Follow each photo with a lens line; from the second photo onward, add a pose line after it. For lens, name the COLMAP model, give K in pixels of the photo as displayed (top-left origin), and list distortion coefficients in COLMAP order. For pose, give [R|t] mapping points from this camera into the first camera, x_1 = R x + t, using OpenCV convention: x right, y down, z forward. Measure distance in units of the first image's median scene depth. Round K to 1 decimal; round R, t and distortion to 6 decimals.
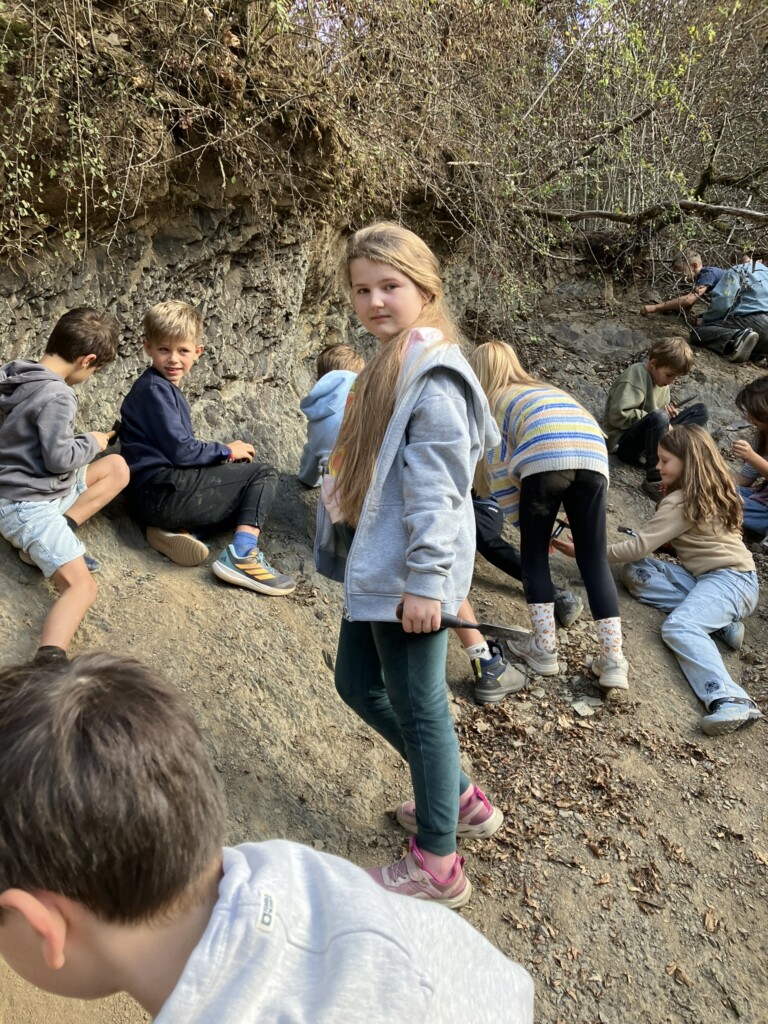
lens RADIAL K [[841.3, 0, 384.8], [0, 841.3, 501.8], [0, 0, 1]] dist [0.034505, -0.043074]
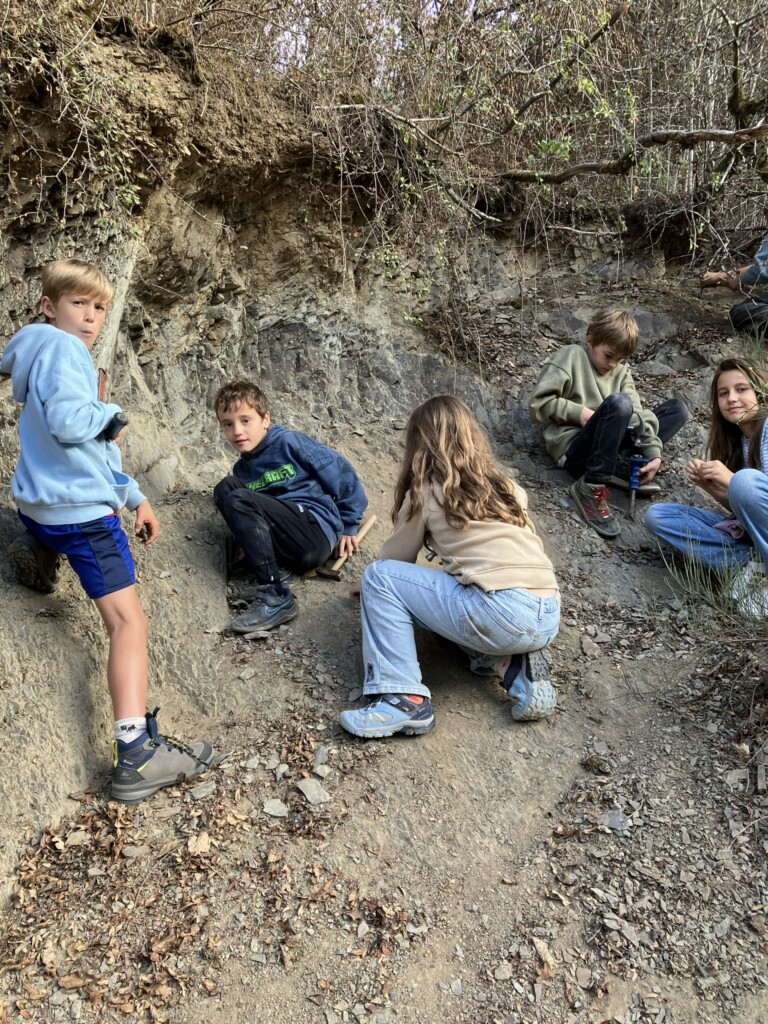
lens RADIAL K [[841.3, 0, 389.3], [0, 841.3, 505.2], [0, 0, 1]] dist [0.034505, -0.043074]
pose [[0.963553, 0.015930, -0.267044, 0.420163], [-0.022082, 0.999555, -0.020049, -0.005802], [0.266605, 0.025215, 0.963476, 0.280413]]
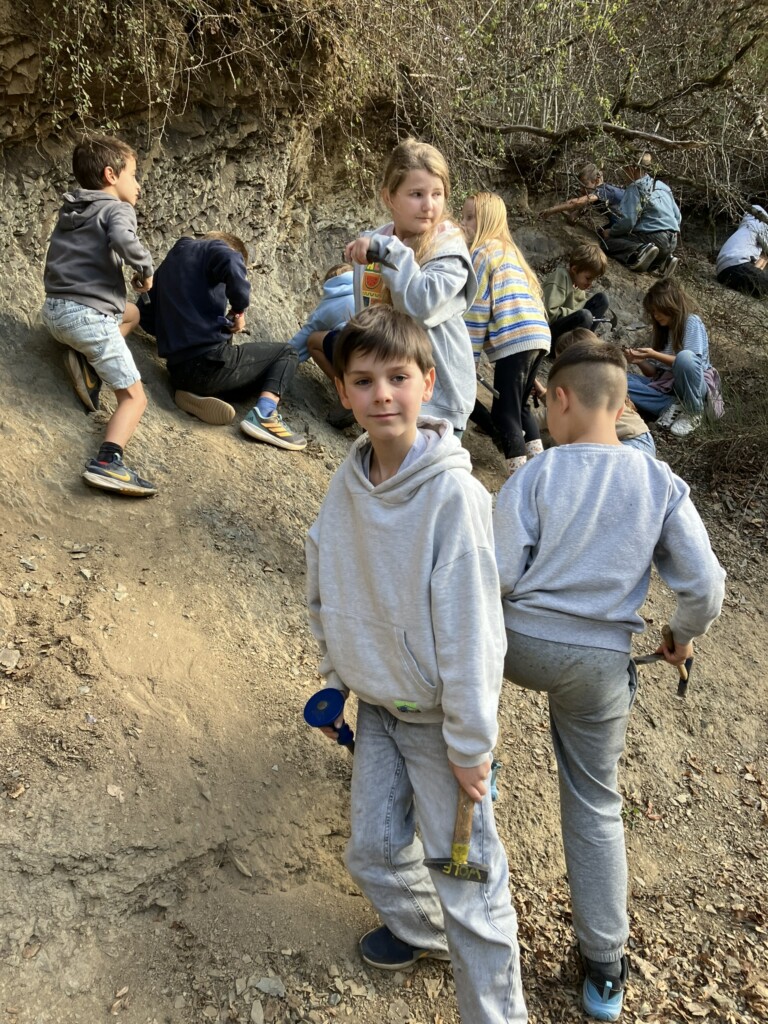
lens RADIAL K [[841.3, 0, 379.6], [0, 841.3, 502.5], [0, 0, 1]] dist [0.034505, -0.043074]
pose [[0.988929, 0.004016, 0.148337, -0.145892], [-0.021095, 0.993287, 0.113741, 0.036459], [-0.146884, -0.115610, 0.982374, -0.173372]]
